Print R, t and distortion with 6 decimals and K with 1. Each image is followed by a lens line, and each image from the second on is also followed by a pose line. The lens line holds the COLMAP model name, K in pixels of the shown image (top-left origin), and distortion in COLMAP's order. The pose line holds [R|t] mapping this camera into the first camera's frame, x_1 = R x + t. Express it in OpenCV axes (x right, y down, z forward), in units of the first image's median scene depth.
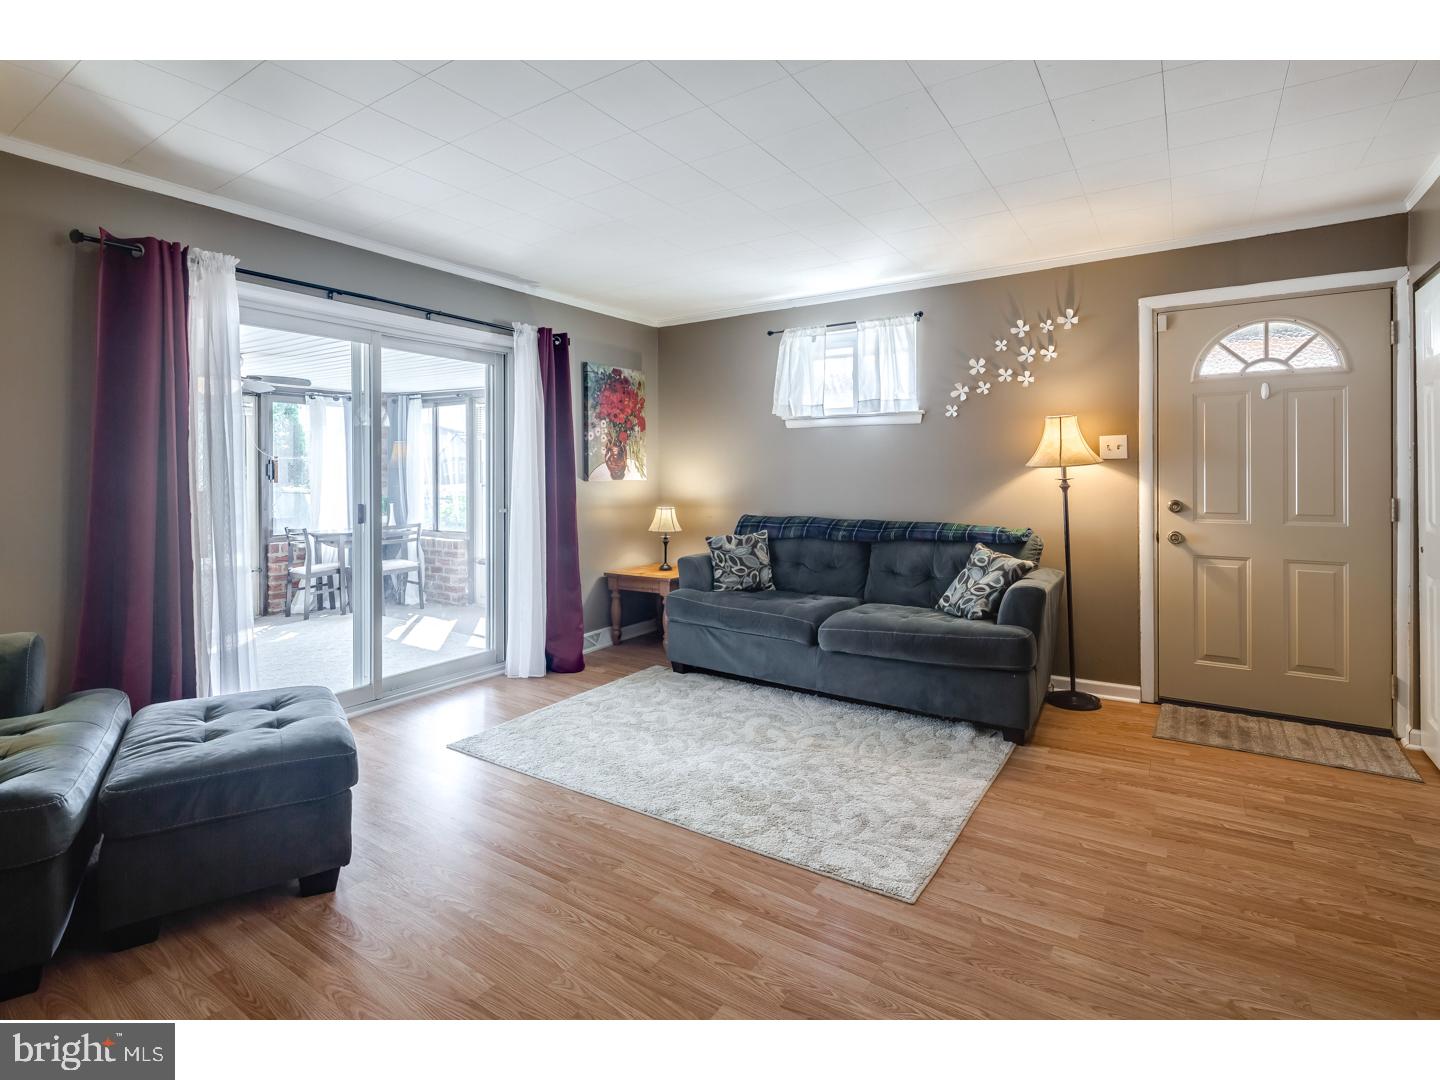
lens RADIAL K [[698.7, 0, 716.9], [0, 698.7, 474.3], [0, 0, 1]] dist [-0.001487, -0.000845]
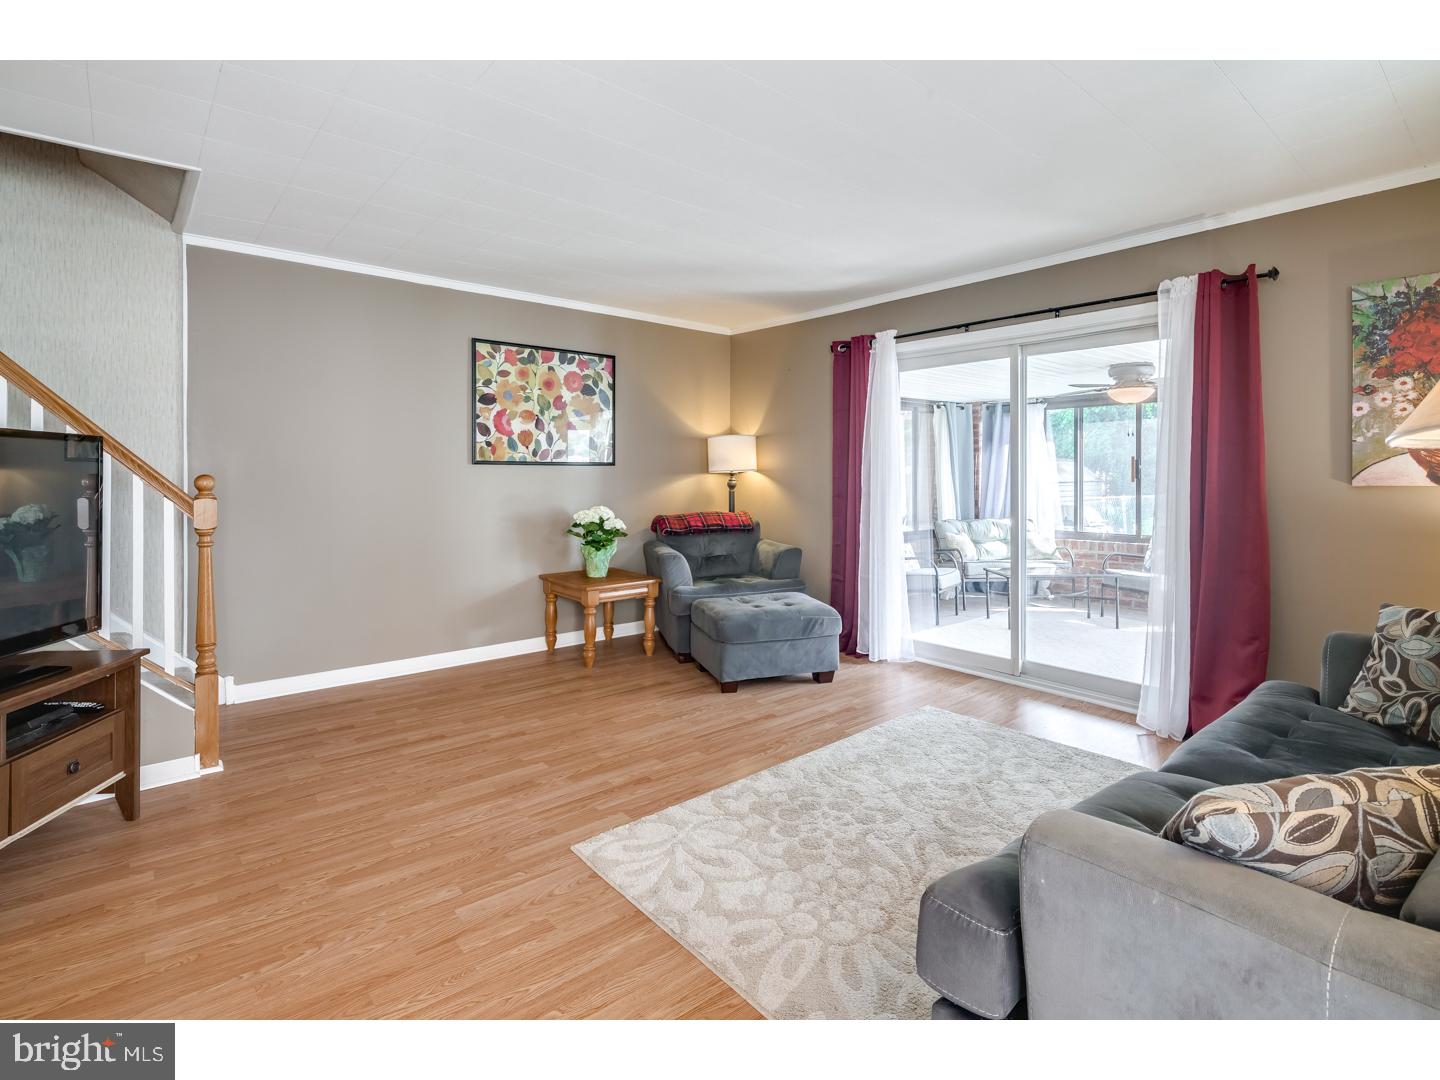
lens RADIAL K [[703.7, 0, 705.5], [0, 703.7, 482.9], [0, 0, 1]] dist [-0.001738, -0.000211]
pose [[-0.286755, 0.014013, -0.957901, 1.158174], [-0.002493, 0.999879, 0.015374, -0.000511], [0.958001, 0.006797, -0.286686, 1.357978]]
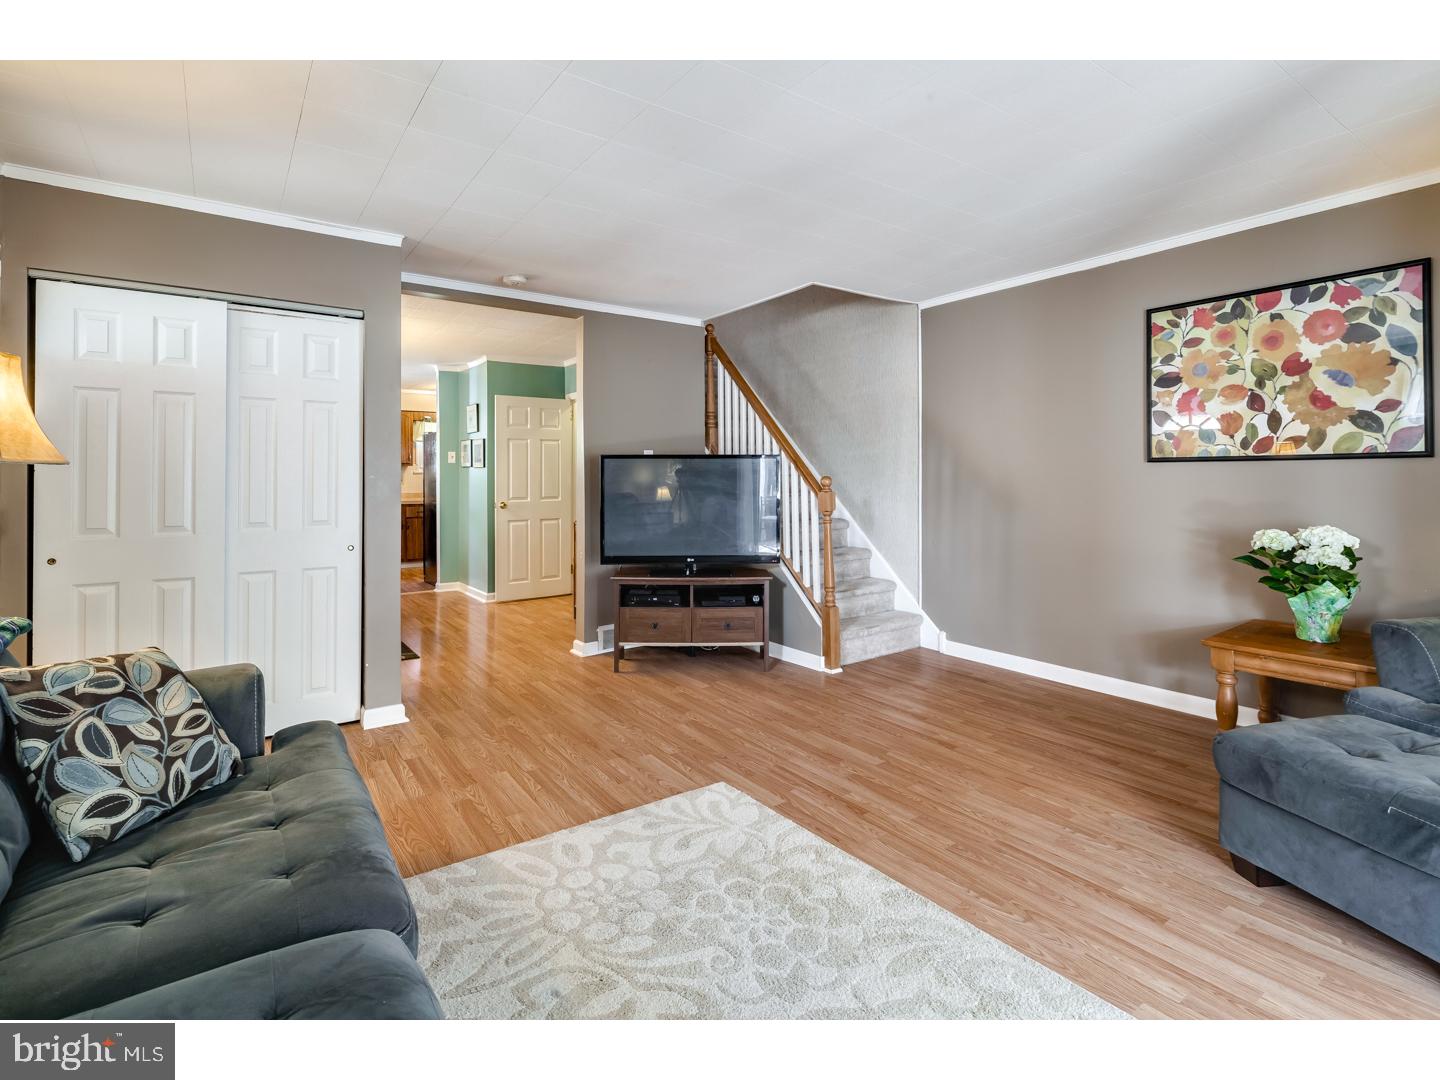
lens RADIAL K [[698.7, 0, 716.9], [0, 698.7, 474.3], [0, 0, 1]] dist [-0.001487, -0.000845]
pose [[-0.933694, 0.006993, 0.358002, -0.185765], [0.006084, 0.999975, -0.003663, 0.006886], [-0.358019, -0.001242, -0.933713, 2.030825]]
